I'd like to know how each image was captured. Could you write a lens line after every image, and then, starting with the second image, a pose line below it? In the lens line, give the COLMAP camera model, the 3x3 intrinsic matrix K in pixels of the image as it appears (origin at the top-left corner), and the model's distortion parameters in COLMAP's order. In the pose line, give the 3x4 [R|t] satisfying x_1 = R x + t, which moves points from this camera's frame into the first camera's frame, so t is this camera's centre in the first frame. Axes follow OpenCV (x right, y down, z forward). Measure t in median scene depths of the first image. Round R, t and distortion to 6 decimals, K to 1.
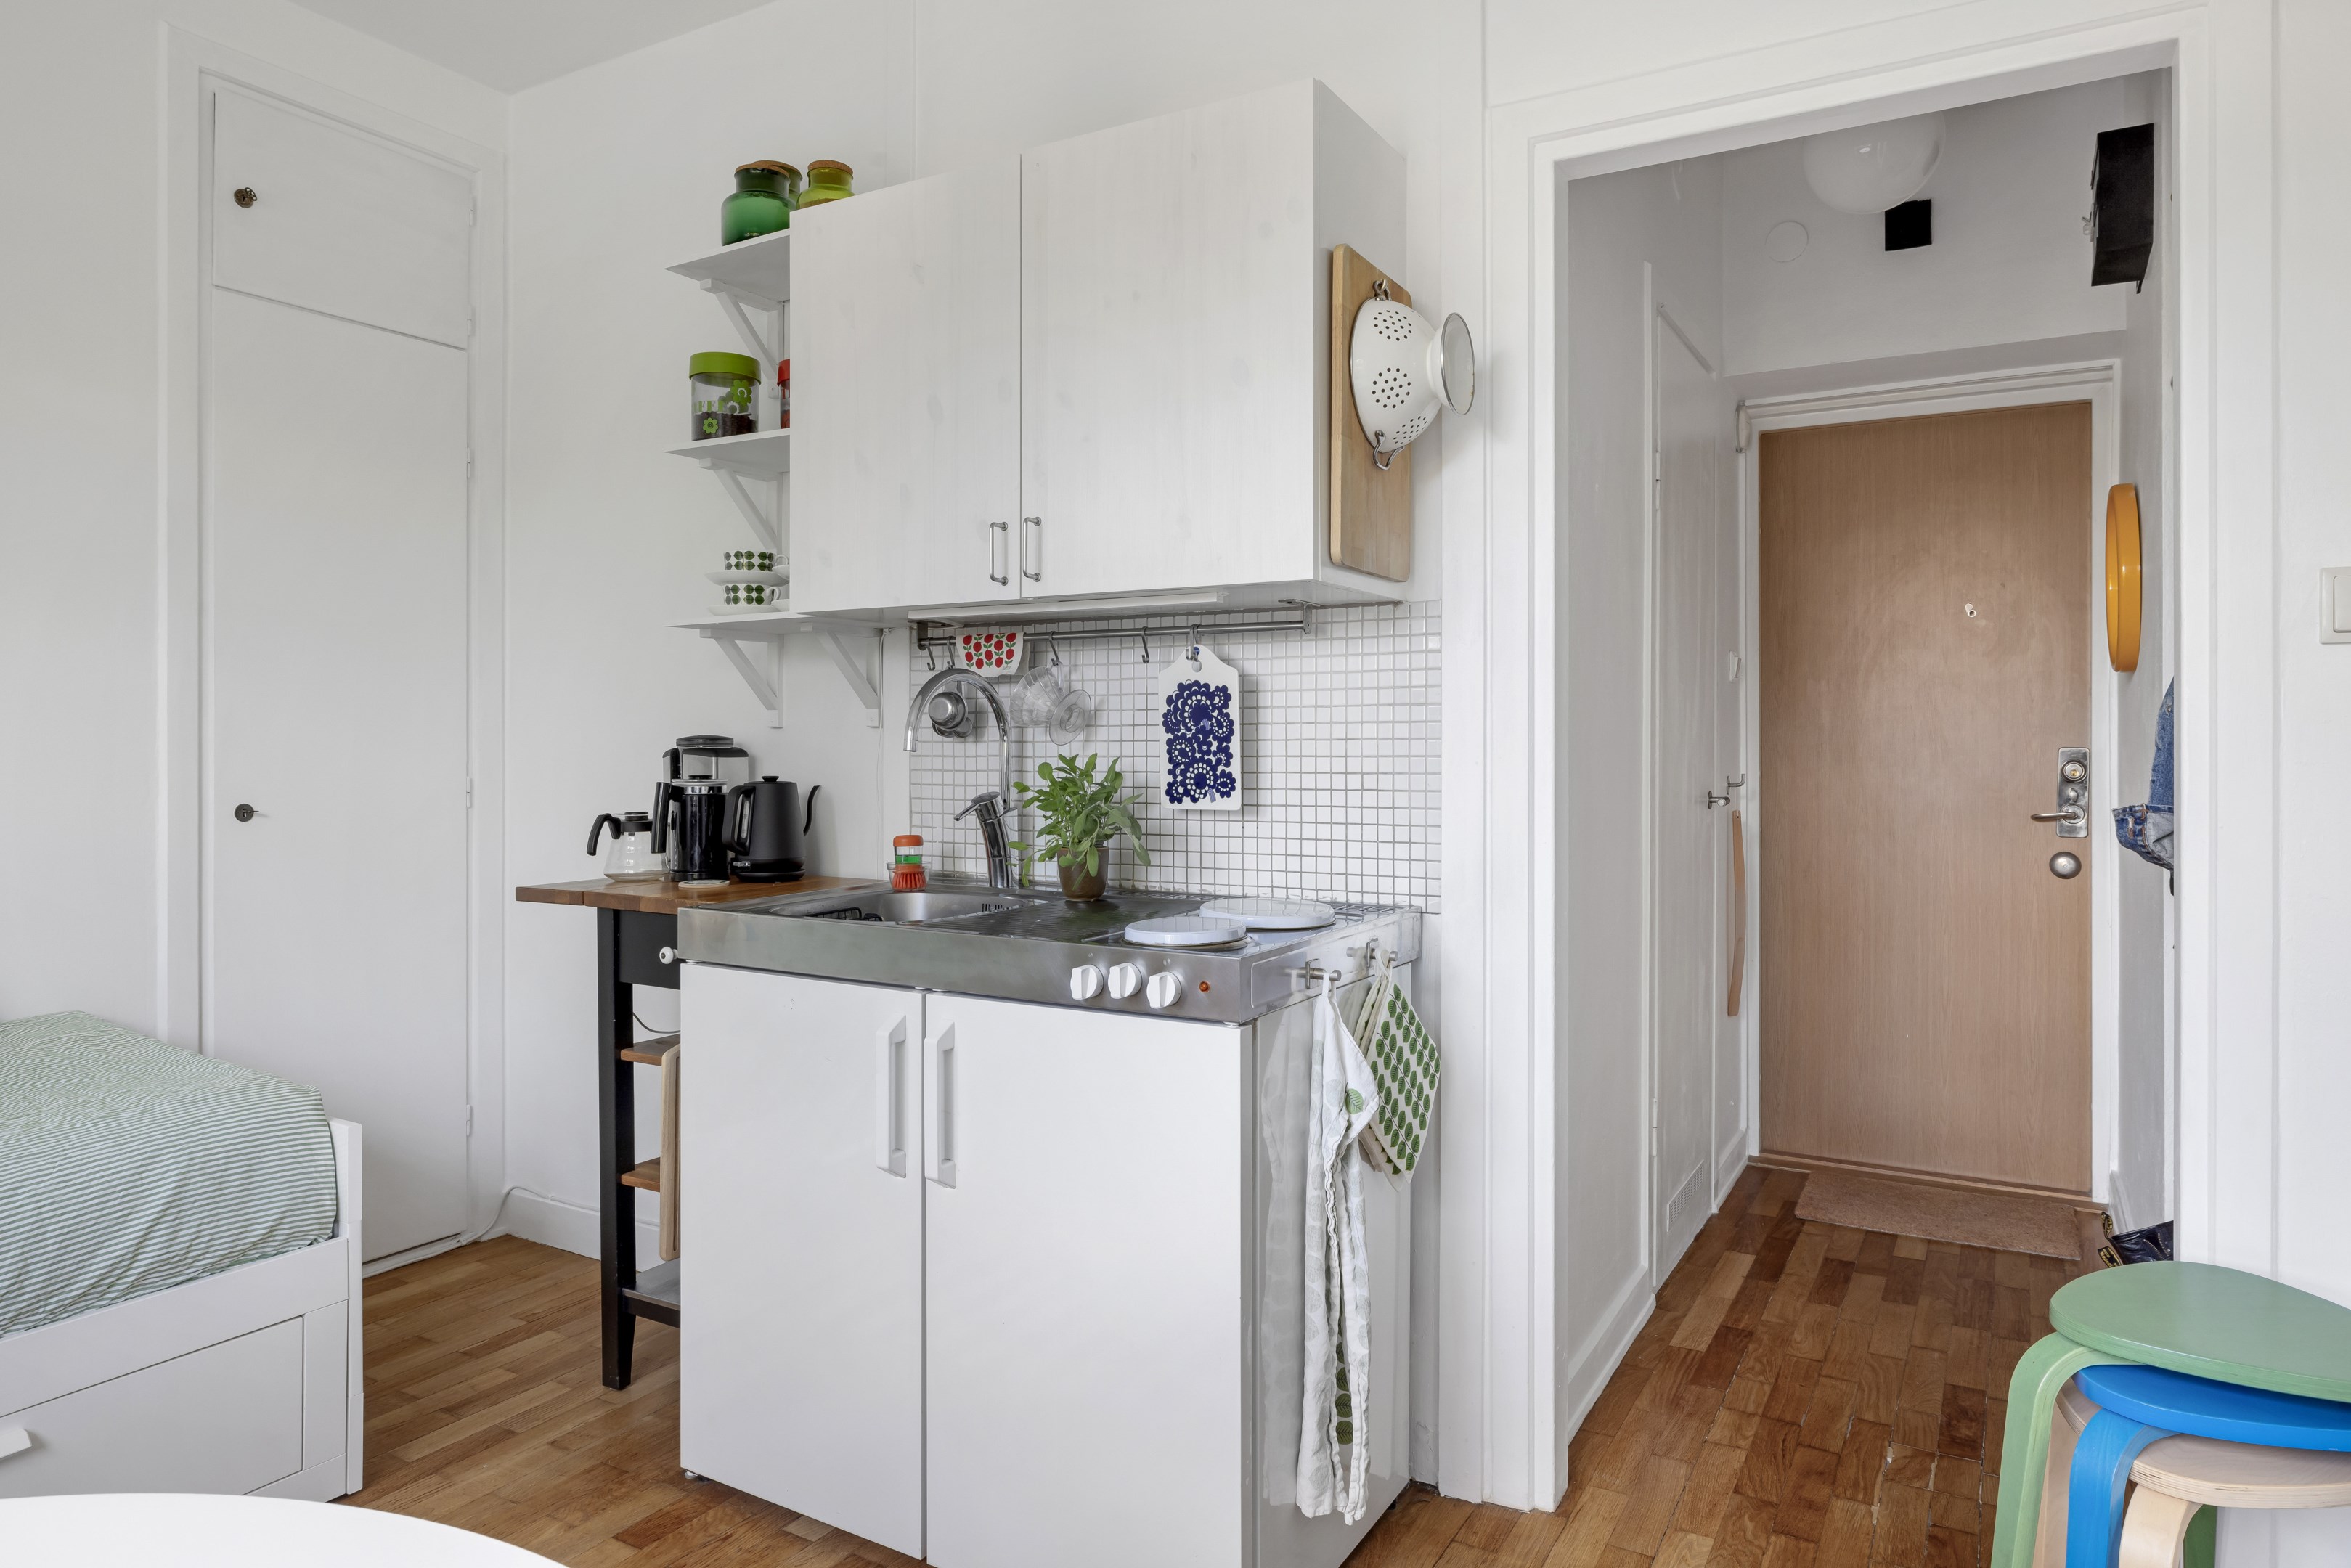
lens RADIAL K [[1287.4, 0, 1172.5], [0, 1287.4, 754.8], [0, 0, 1]] dist [-0.005268, 0.011048]
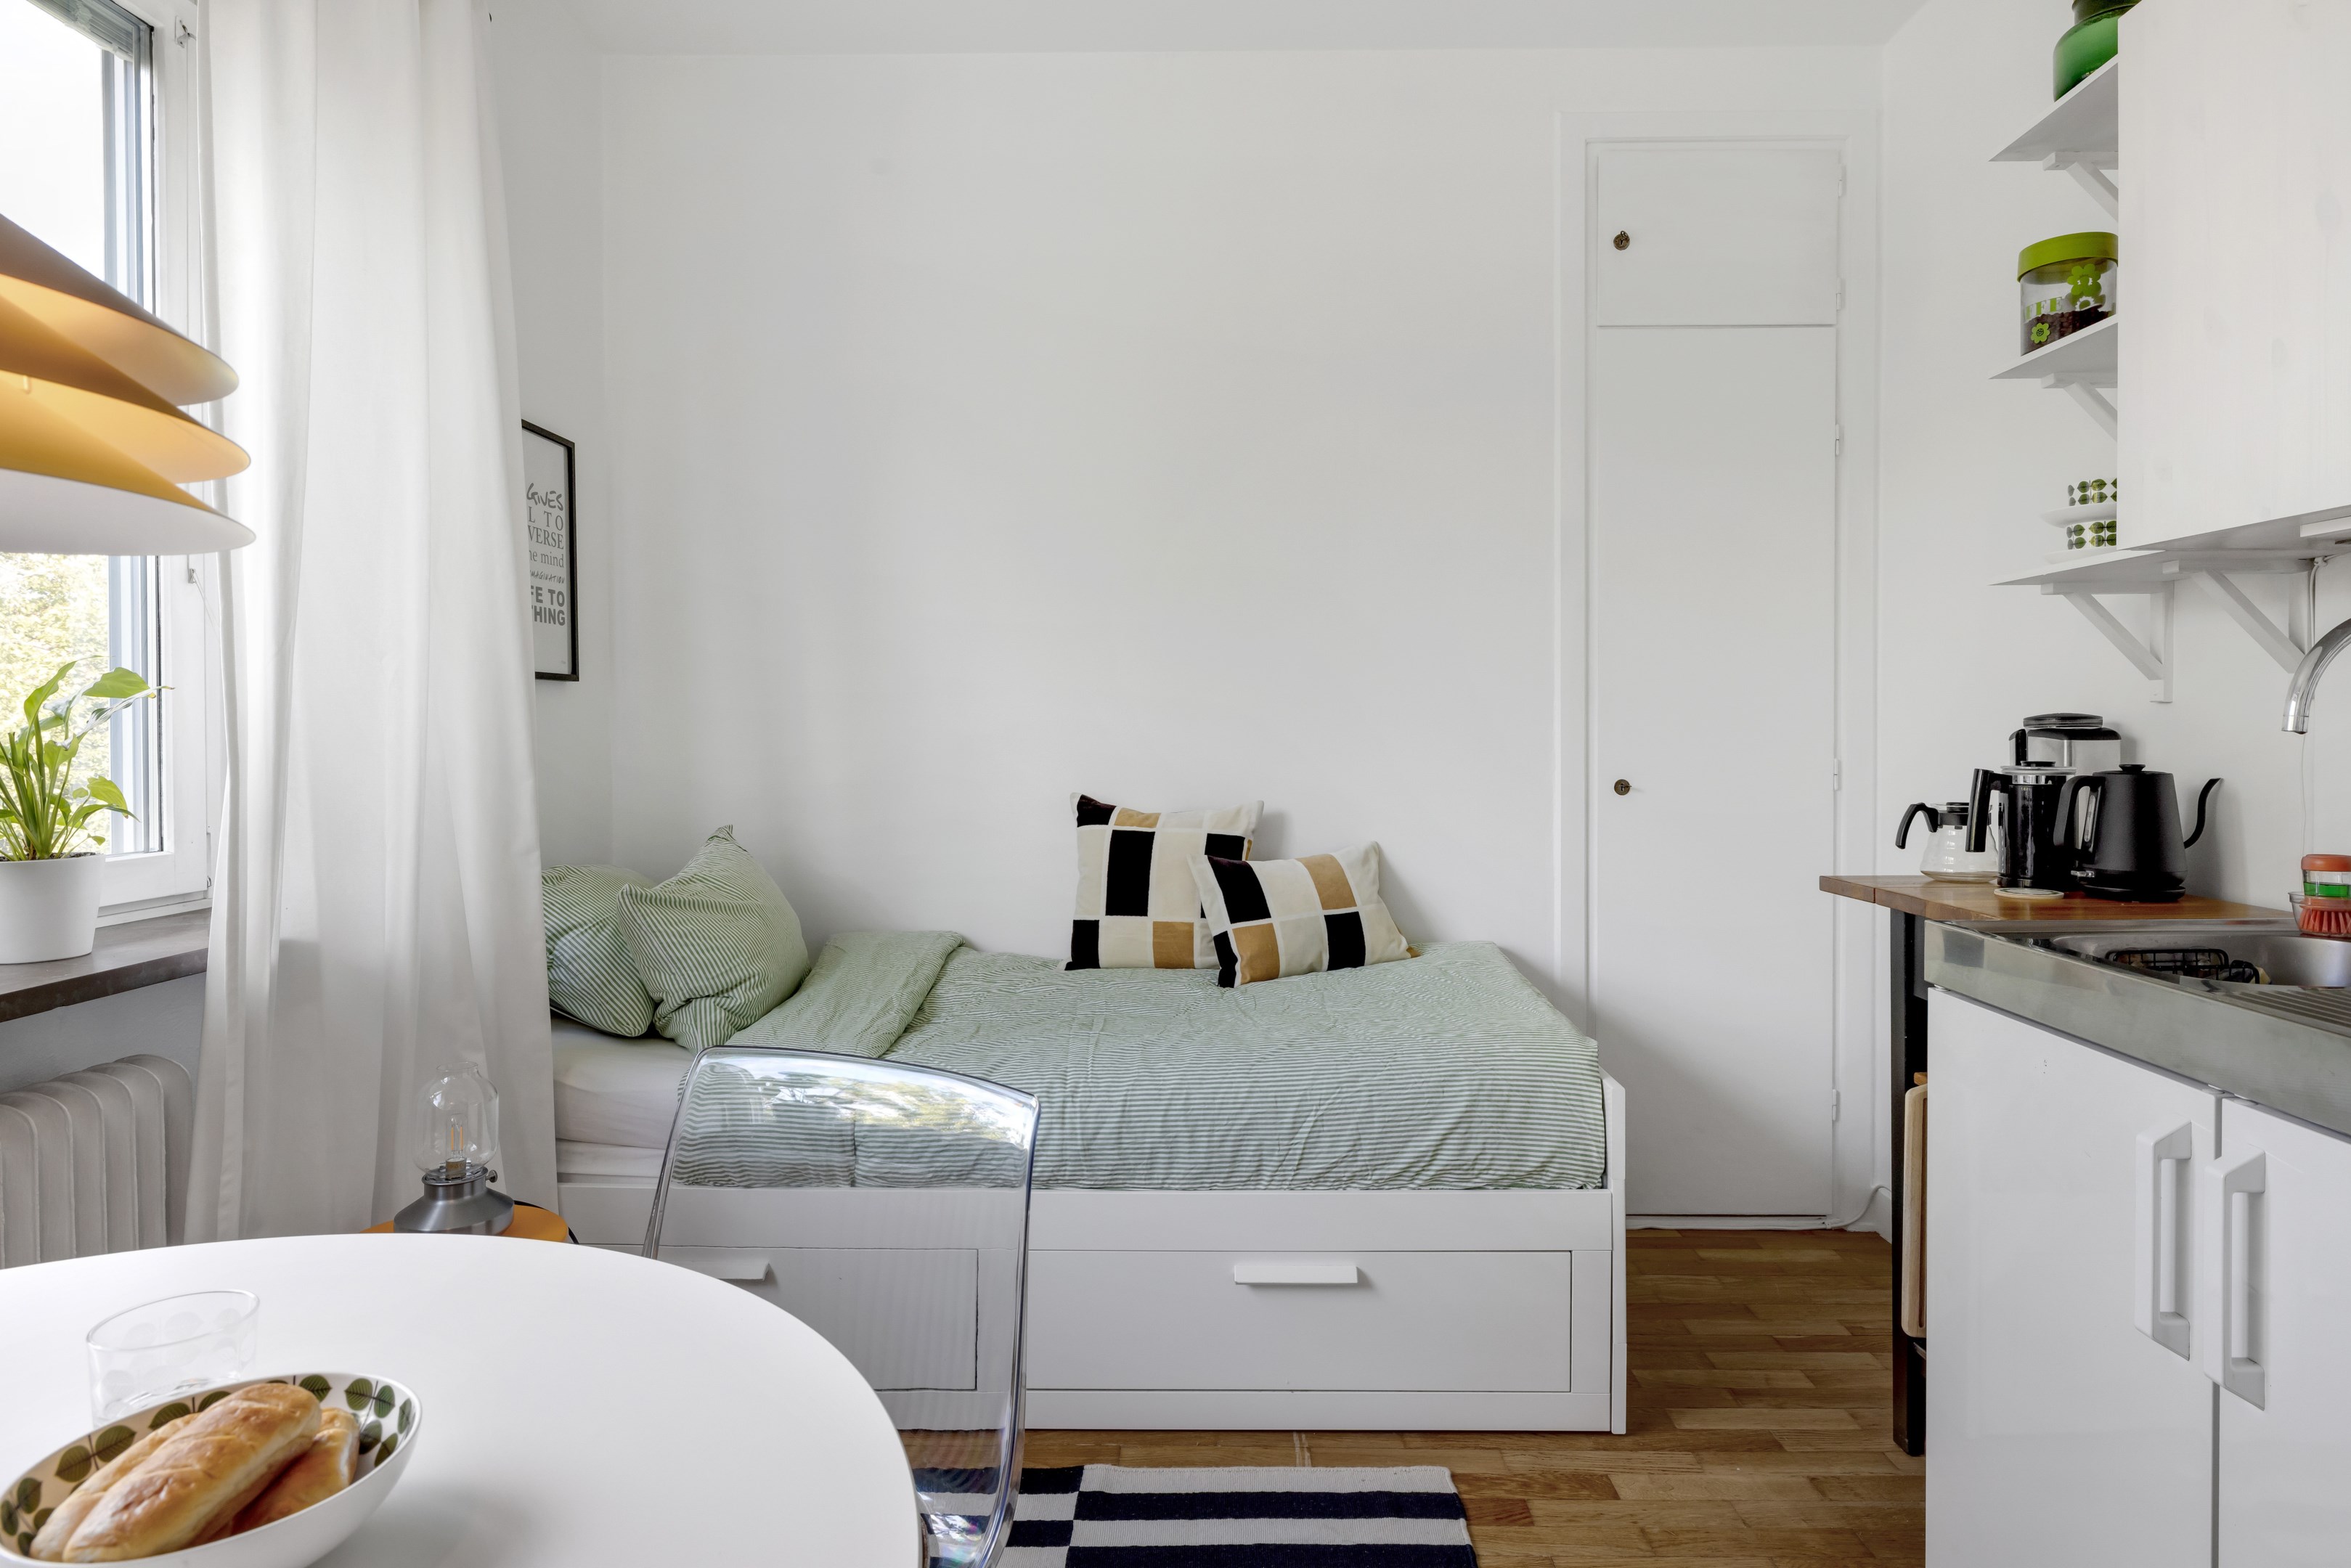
lens RADIAL K [[1287.4, 0, 1172.5], [0, 1287.4, 754.8], [0, 0, 1]] dist [-0.005268, 0.011048]
pose [[0.533069, 0.014865, -0.845941, 0.038996], [-0.003526, 0.999876, 0.015348, 0.000825], [0.846064, -0.005198, 0.533055, 0.095599]]
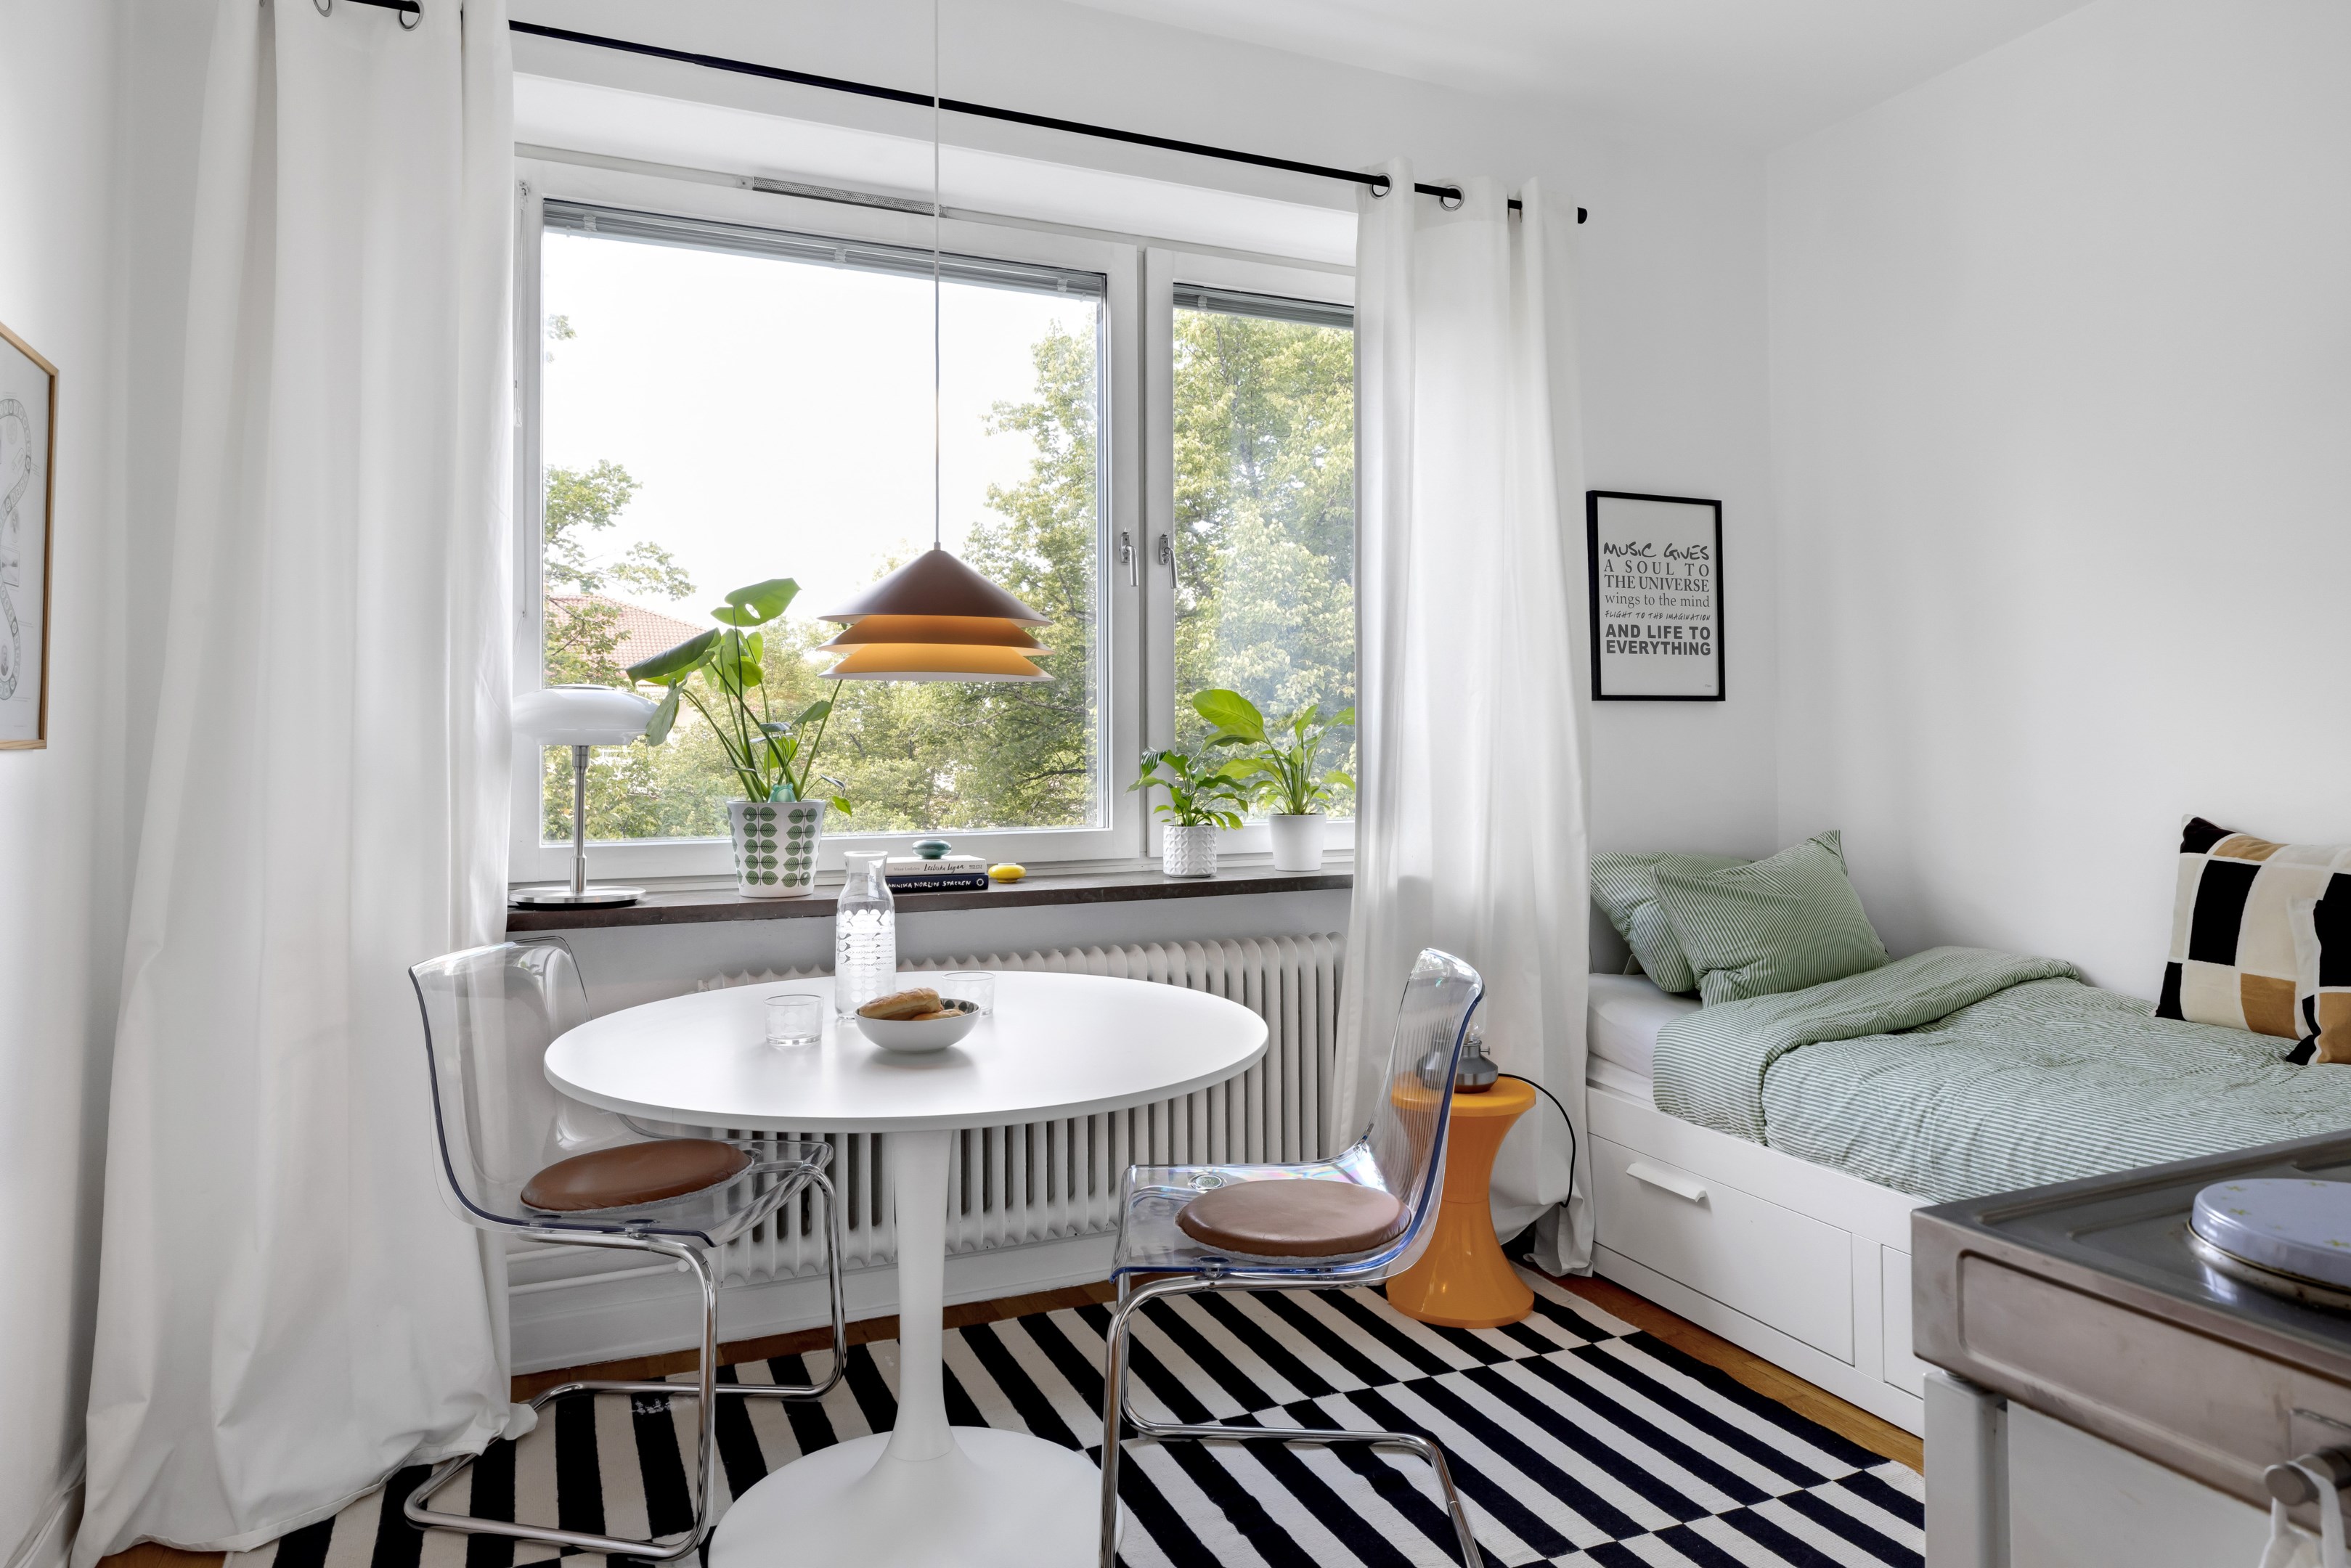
lens RADIAL K [[1287.4, 0, 1172.5], [0, 1287.4, 754.8], [0, 0, 1]] dist [-0.005268, 0.011048]
pose [[-0.501205, 0.008039, -0.865291, 0.230327], [-0.001894, 0.999944, 0.010387, -0.001762], [0.865326, 0.006845, -0.501162, 0.406921]]
